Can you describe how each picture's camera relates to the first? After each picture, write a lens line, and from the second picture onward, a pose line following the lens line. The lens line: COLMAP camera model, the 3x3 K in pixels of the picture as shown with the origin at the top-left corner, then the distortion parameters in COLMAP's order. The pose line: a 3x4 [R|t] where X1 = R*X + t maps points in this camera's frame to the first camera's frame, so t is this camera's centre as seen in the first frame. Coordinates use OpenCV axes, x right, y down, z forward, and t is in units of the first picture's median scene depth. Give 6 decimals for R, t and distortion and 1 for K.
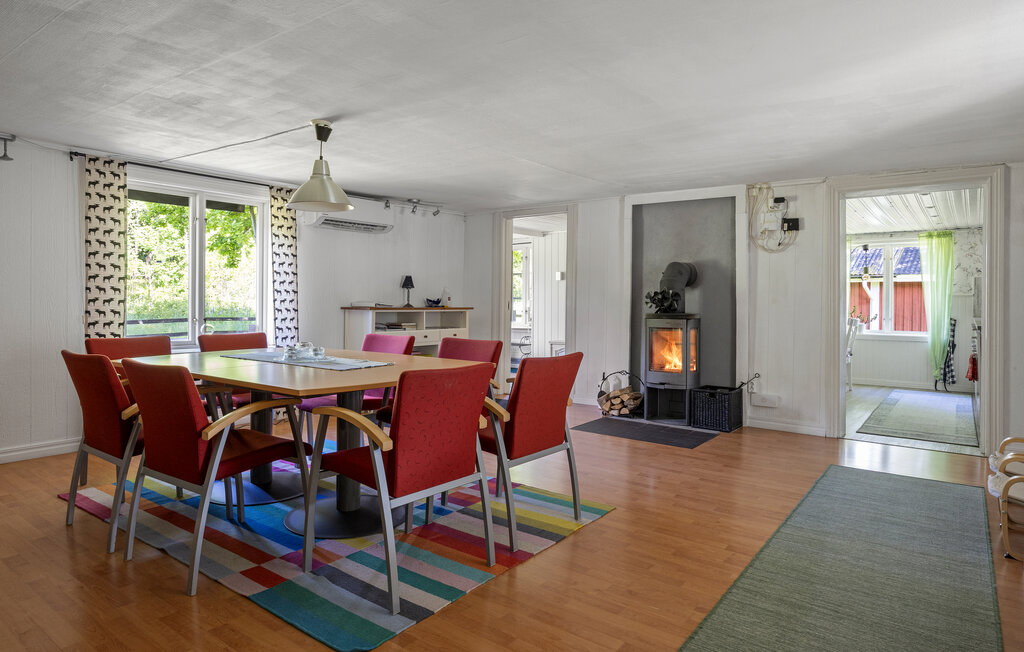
lens RADIAL K [[612.2, 0, 511.7], [0, 612.2, 302.6], [0, 0, 1]] dist [0.002098, 0.000592]
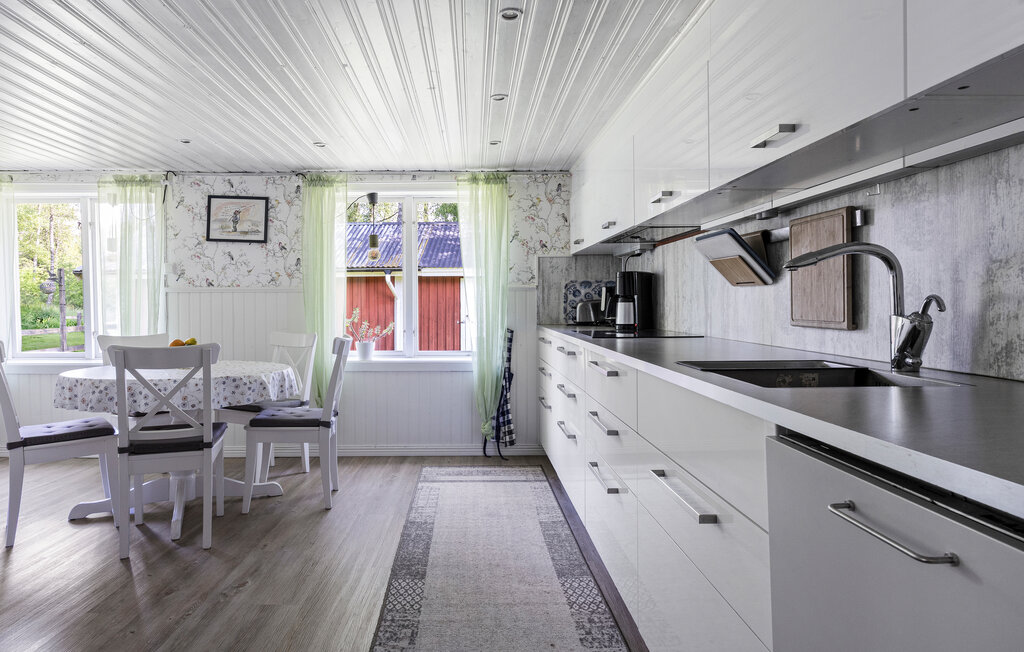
lens RADIAL K [[582.3, 0, 506.8], [0, 582.3, 303.3], [0, 0, 1]] dist [0.046570, 0.000479]
pose [[0.759661, -0.009319, 0.650253, 0.364951], [0.008058, 0.999955, 0.004916, -0.000021], [-0.650269, 0.001505, 0.759702, 0.586551]]
